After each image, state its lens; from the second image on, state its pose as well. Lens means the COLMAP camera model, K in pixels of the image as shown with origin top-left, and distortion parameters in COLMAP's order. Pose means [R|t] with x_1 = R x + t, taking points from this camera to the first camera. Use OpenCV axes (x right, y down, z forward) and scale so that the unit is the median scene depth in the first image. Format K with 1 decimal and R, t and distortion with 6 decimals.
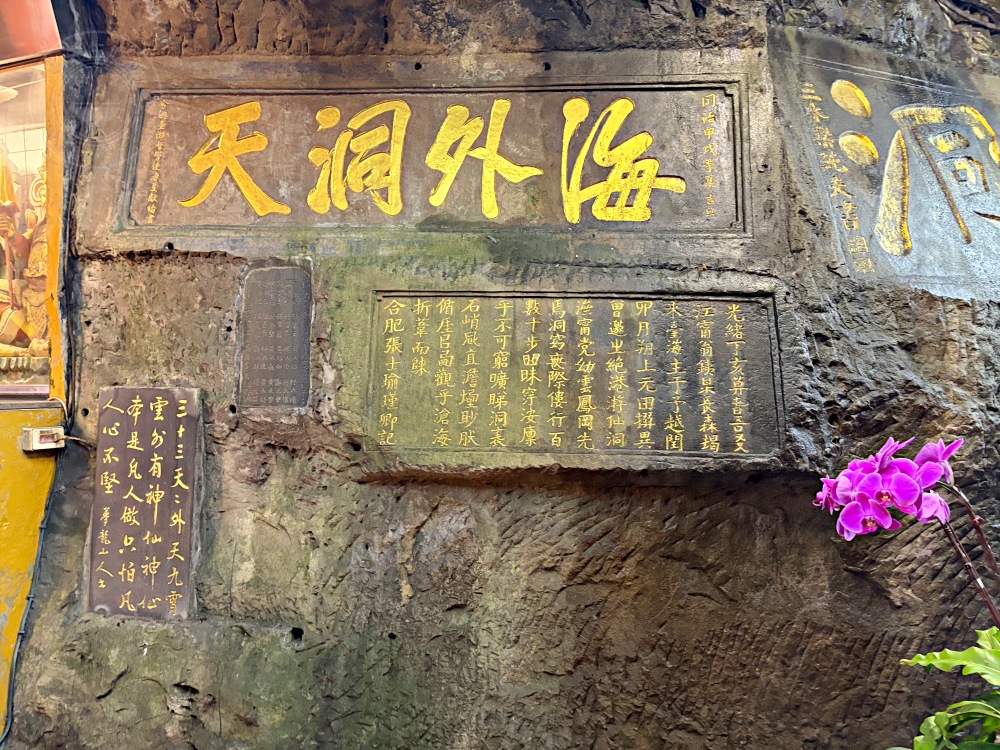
lens RADIAL K [[781.0, 0, 500.0], [0, 781.0, 374.9], [0, 0, 1]] dist [0.058705, -0.005786]
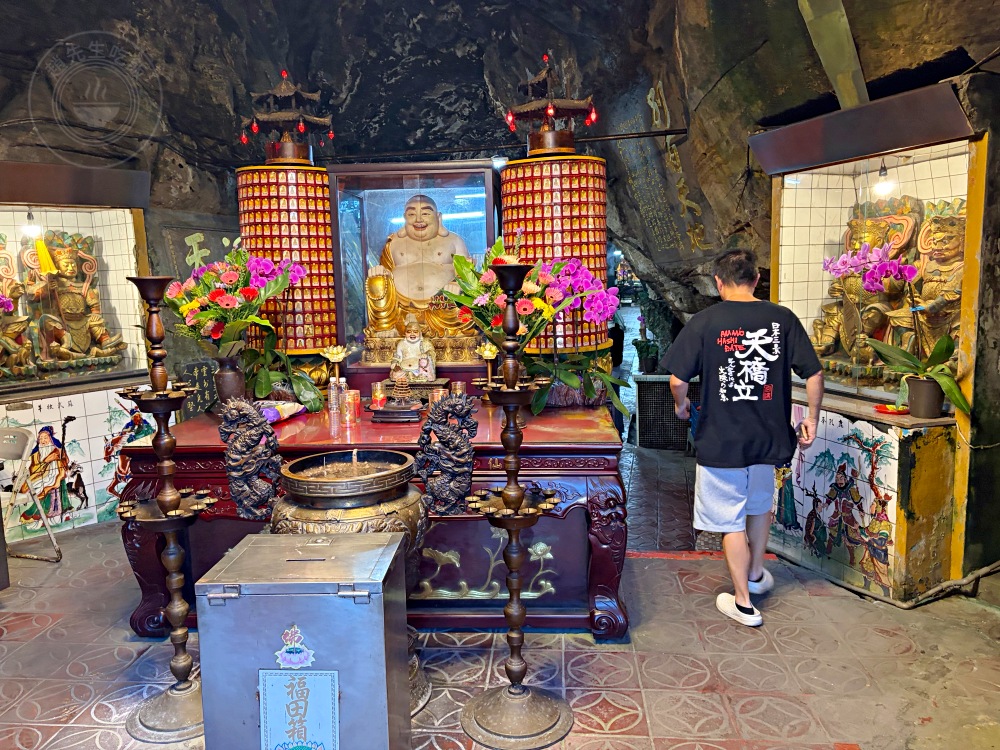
lens RADIAL K [[781.0, 0, 501.8], [0, 781.0, 376.5], [0, 0, 1]] dist [0.058705, -0.005786]
pose [[0.294357, -0.141574, 0.945151, -2.308303], [0.032122, 0.989874, 0.138268, -0.228070], [-0.955156, -0.010340, 0.295923, -0.510847]]
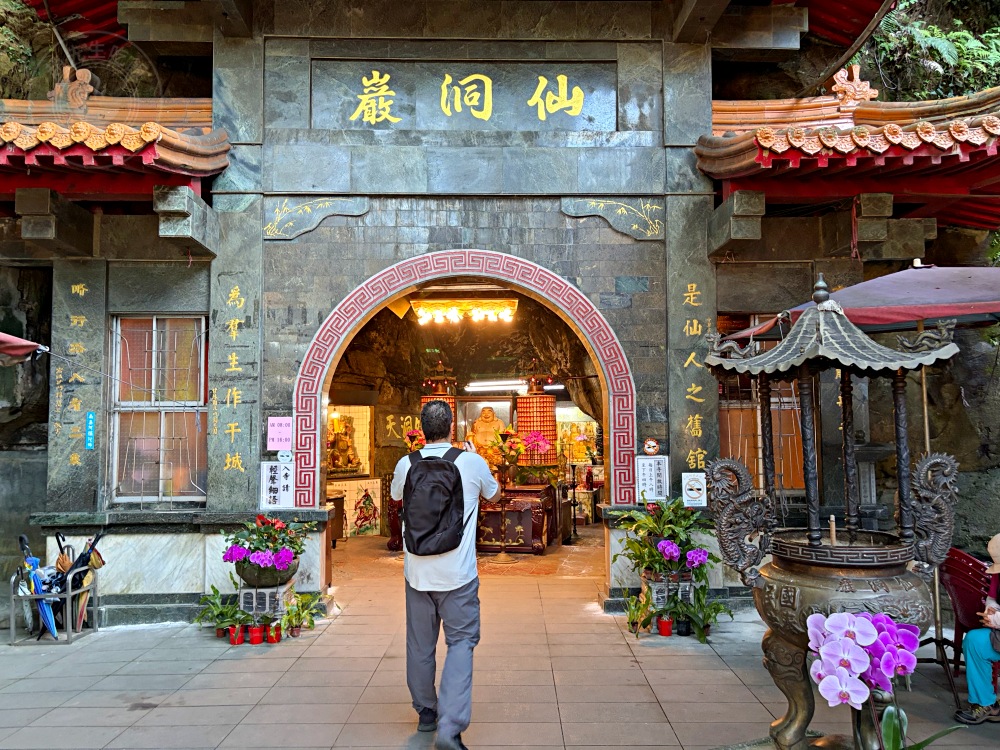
lens RADIAL K [[781.0, 0, 502.5], [0, 781.0, 373.1], [0, 0, 1]] dist [0.058705, -0.005786]
pose [[0.402132, 0.062738, 0.913430, -4.713227], [0.009578, 0.997307, -0.072716, -0.247041], [-0.915532, 0.037990, 0.400448, -1.689104]]
